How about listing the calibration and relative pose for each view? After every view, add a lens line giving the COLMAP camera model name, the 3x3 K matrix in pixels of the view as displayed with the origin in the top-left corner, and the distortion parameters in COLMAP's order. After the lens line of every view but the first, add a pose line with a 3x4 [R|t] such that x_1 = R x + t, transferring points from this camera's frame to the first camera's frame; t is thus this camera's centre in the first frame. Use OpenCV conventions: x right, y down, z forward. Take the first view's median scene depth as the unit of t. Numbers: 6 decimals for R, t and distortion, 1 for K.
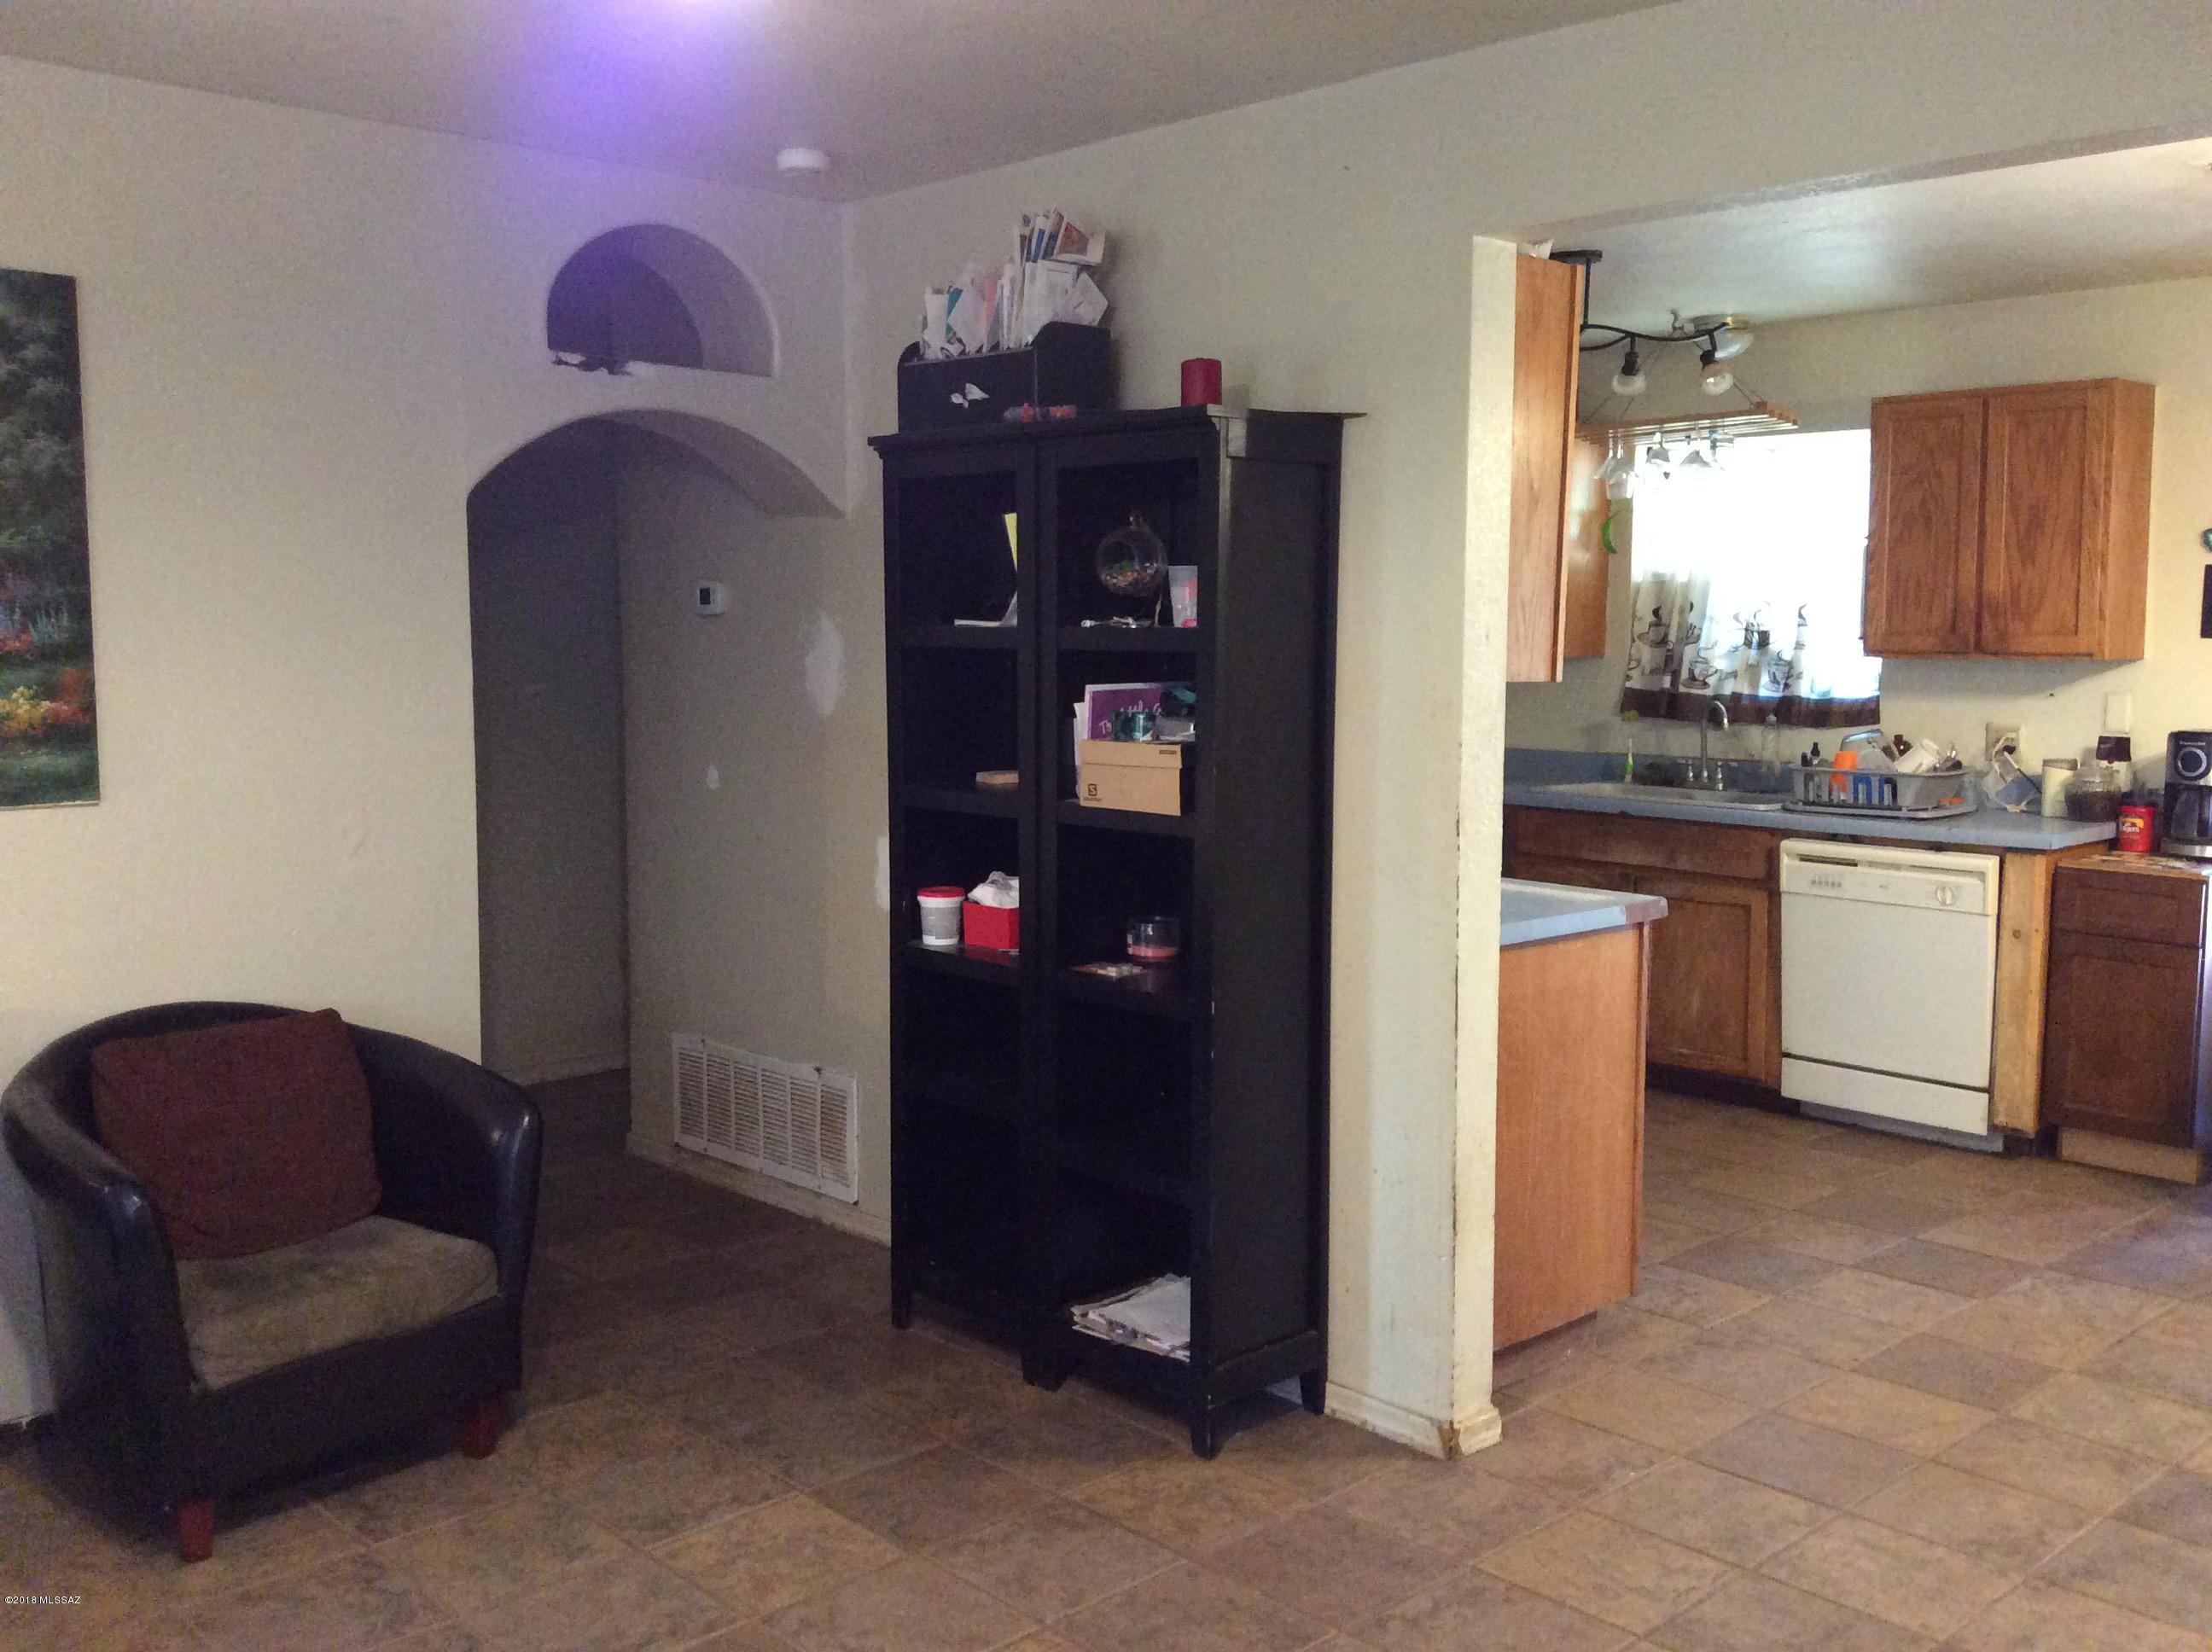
lens RADIAL K [[2045.7, 0, 1118.4], [0, 2045.7, 788.1], [0, 0, 1]] dist [0.166259, -0.383756]
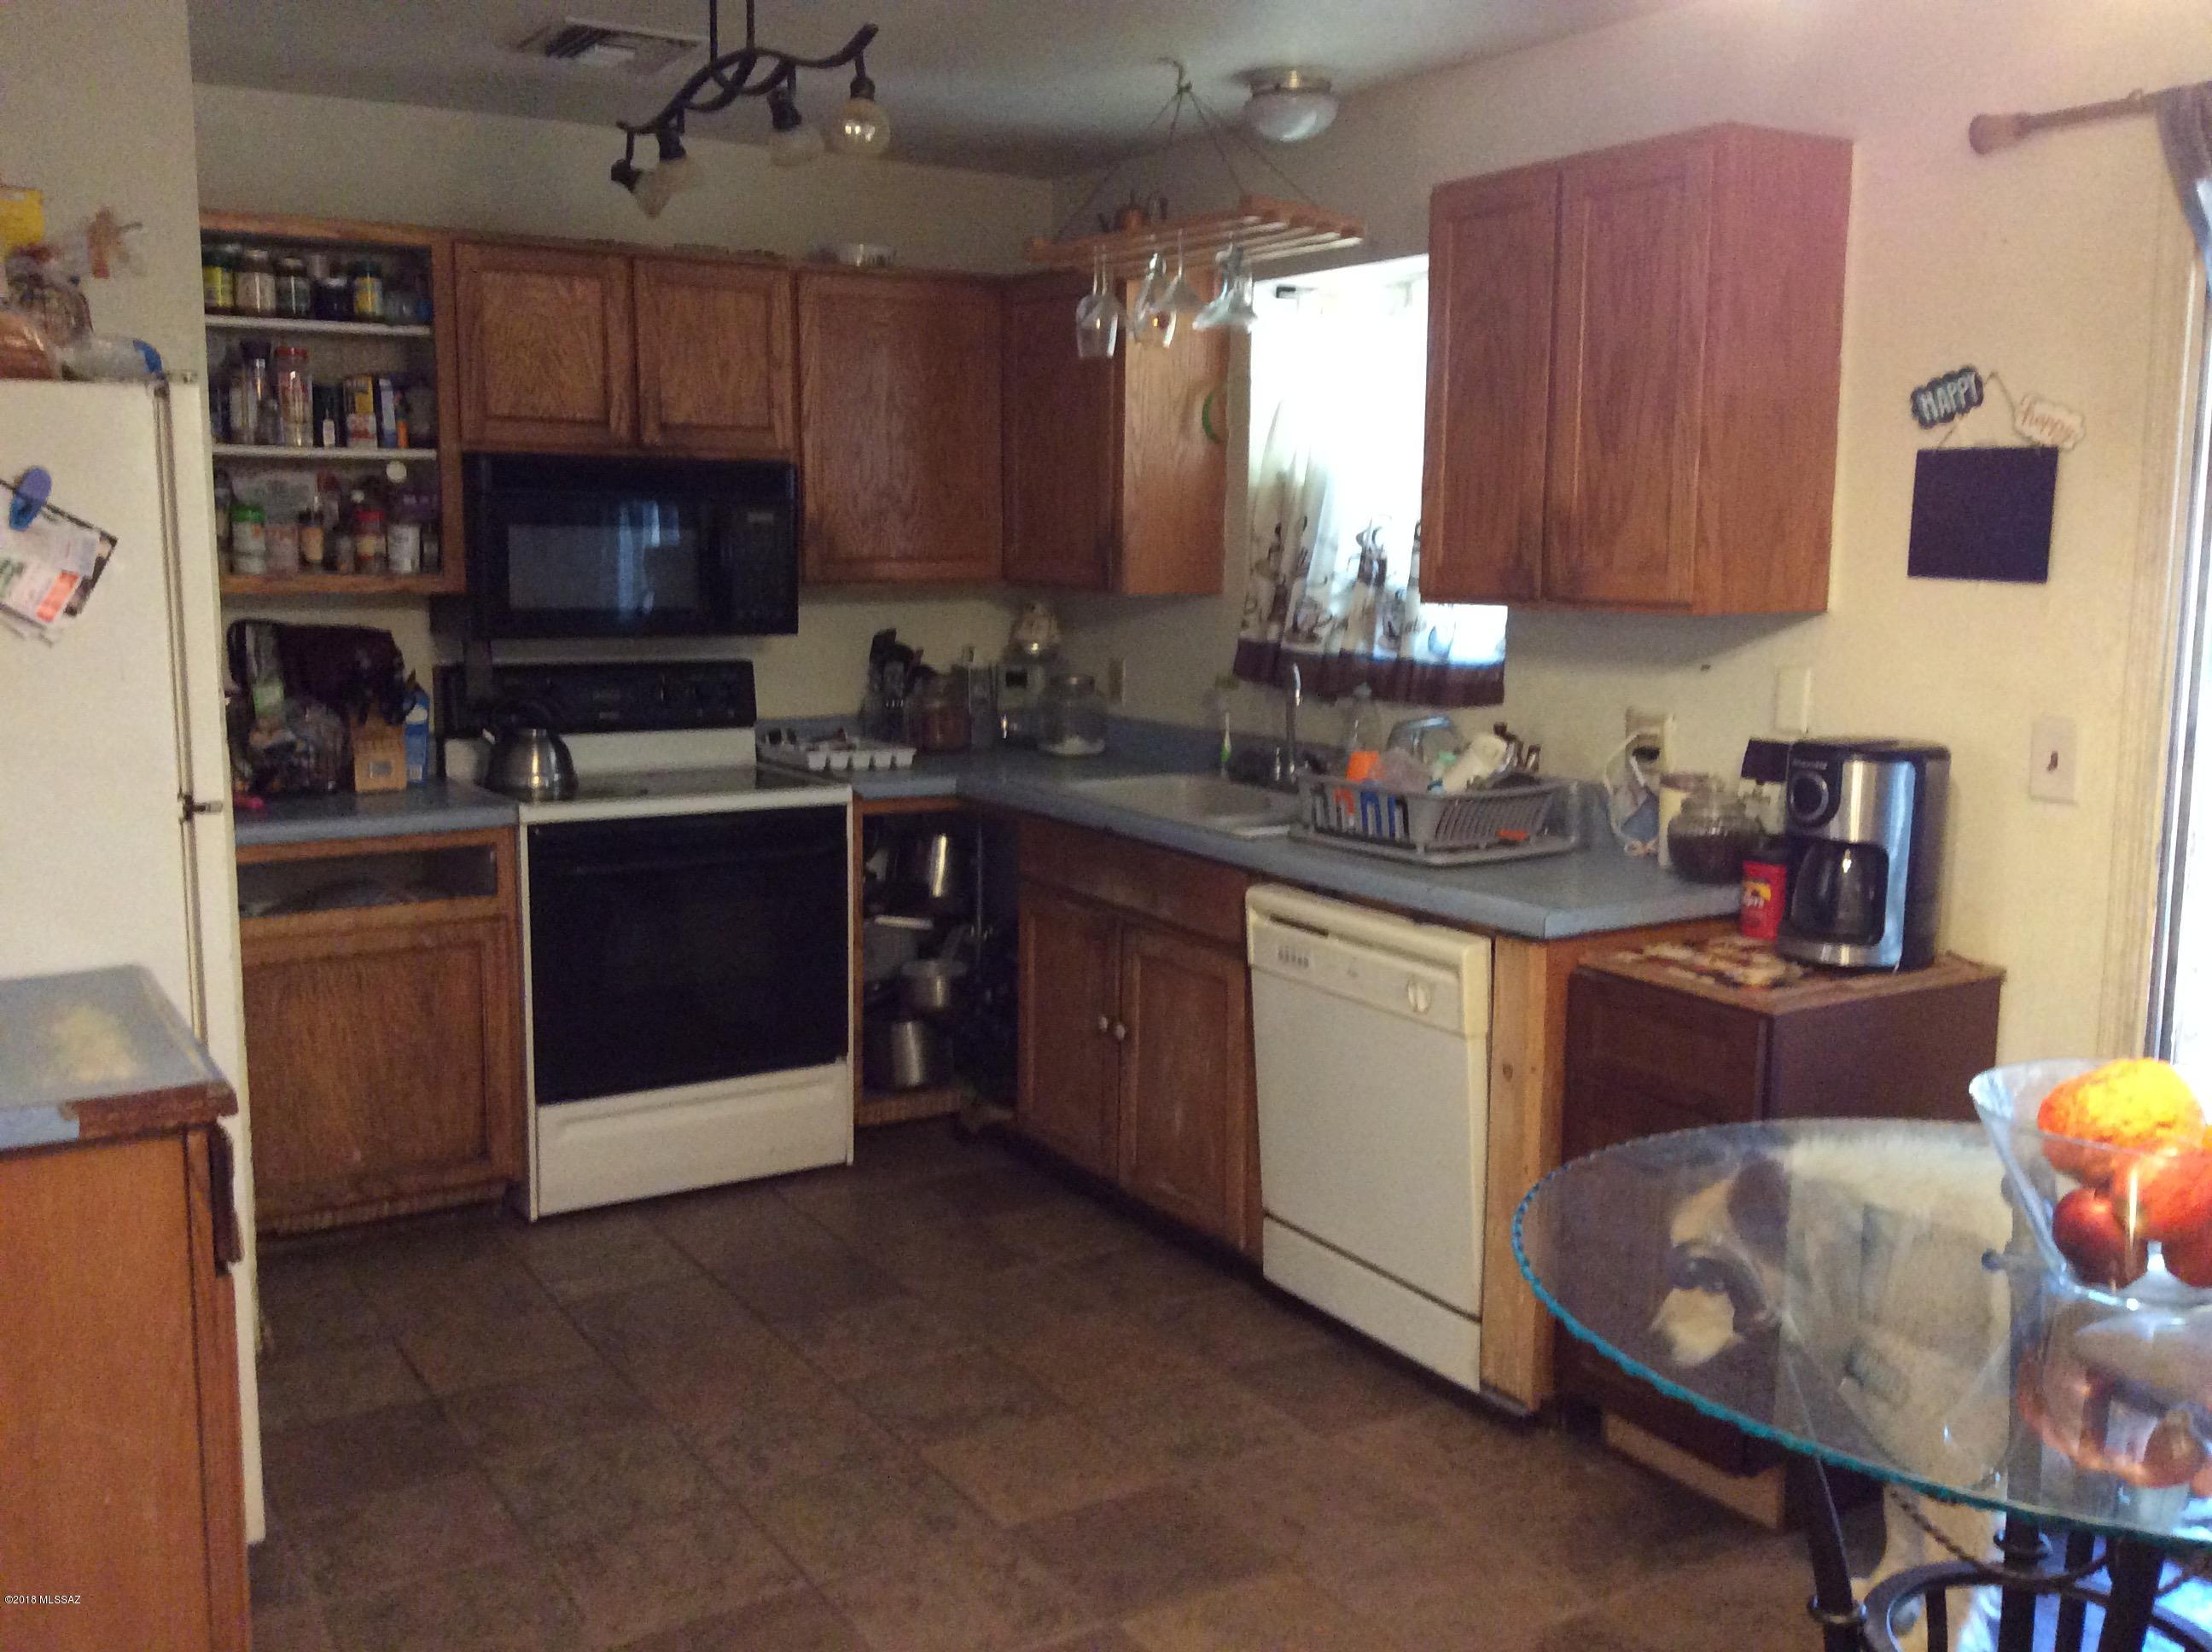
lens RADIAL K [[2045.7, 0, 1118.4], [0, 2045.7, 788.1], [0, 0, 1]] dist [0.166259, -0.383756]
pose [[0.977971, 0.031701, -0.206319, 0.444734], [-0.023239, 0.998791, 0.043311, -0.034927], [0.207442, -0.037562, 0.977526, 0.400523]]
